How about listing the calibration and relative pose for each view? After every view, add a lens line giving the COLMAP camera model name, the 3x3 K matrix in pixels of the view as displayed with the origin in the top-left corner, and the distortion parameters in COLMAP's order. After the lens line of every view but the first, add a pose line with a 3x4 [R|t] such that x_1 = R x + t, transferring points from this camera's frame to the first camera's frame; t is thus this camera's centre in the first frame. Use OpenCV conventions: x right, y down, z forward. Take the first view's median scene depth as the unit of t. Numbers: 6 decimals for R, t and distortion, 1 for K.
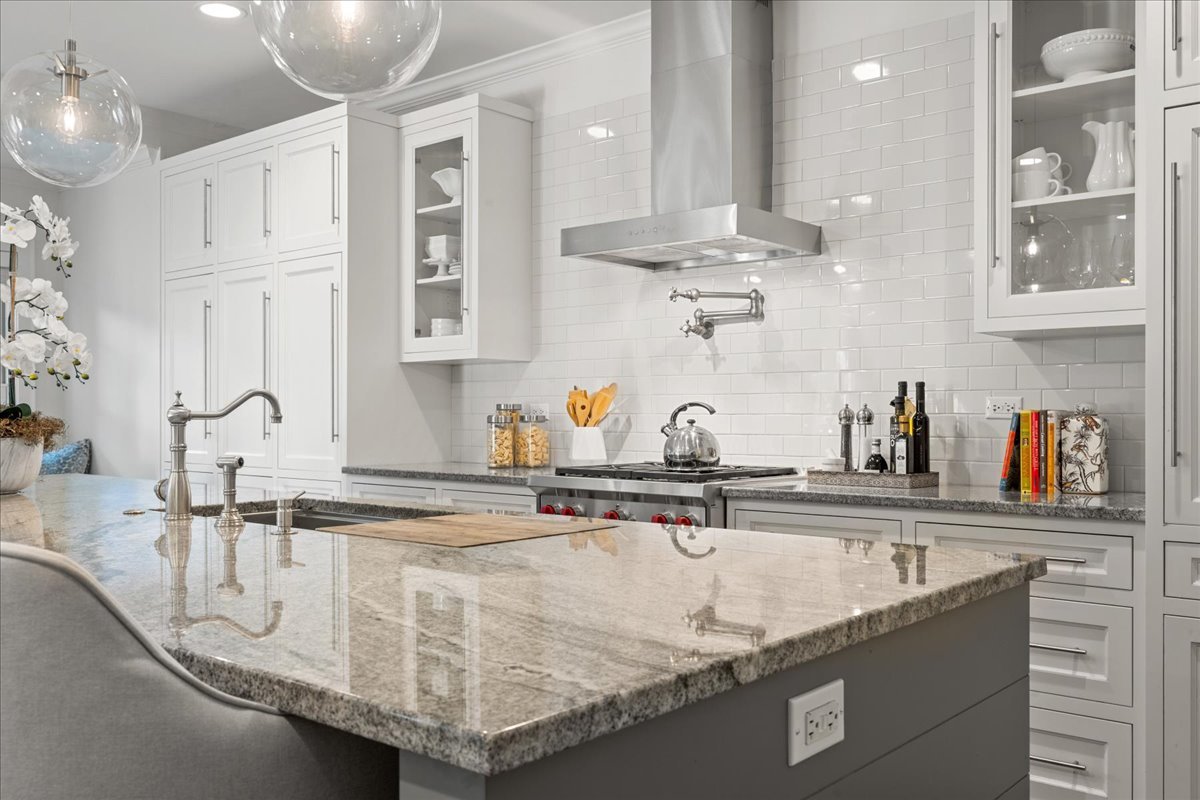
lens RADIAL K [[1042.7, 0, 600.0], [0, 1042.7, 400.0], [0, 0, 1]] dist [0.009563, 0.005344]
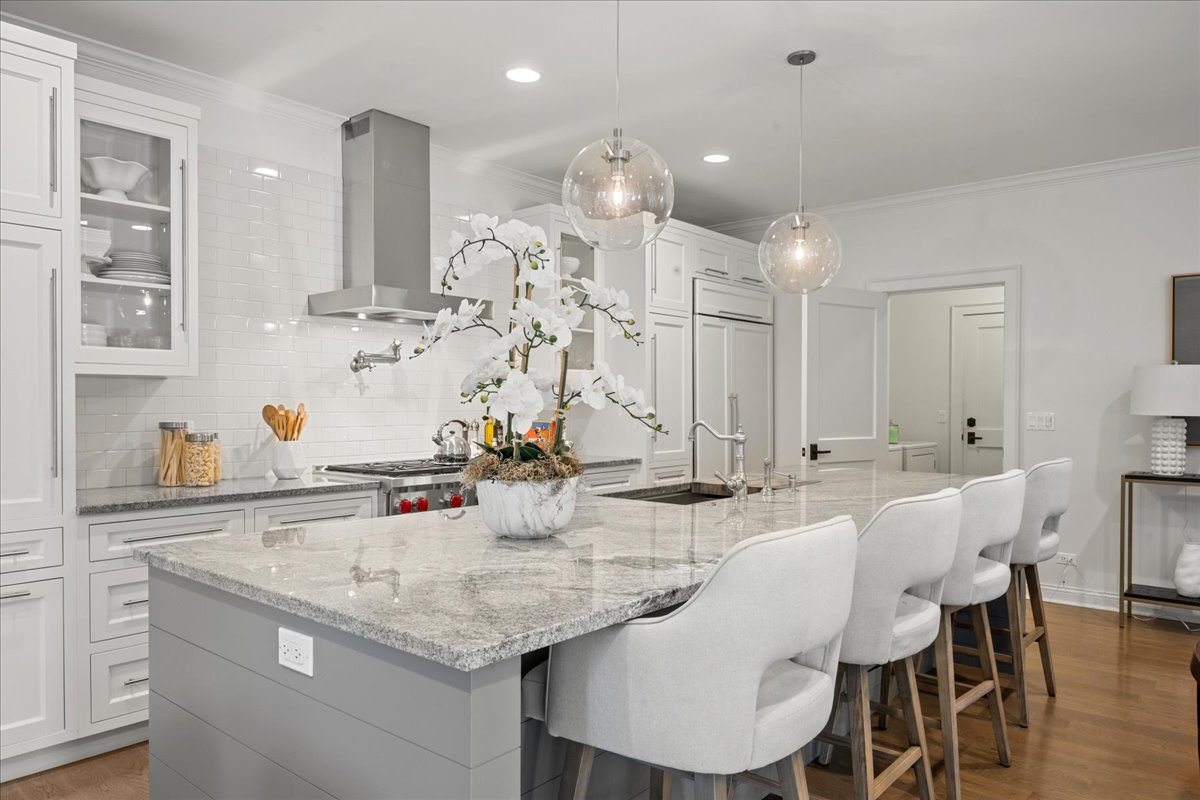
lens RADIAL K [[801.4, 0, 601.0], [0, 801.4, 418.1], [0, 0, 1]] dist [0.004105, 0.000328]
pose [[-0.000277, -0.011435, 0.999935, -0.941005], [-0.003417, 0.999929, 0.011434, -0.011549], [-0.999994, -0.003414, -0.000316, 0.686122]]
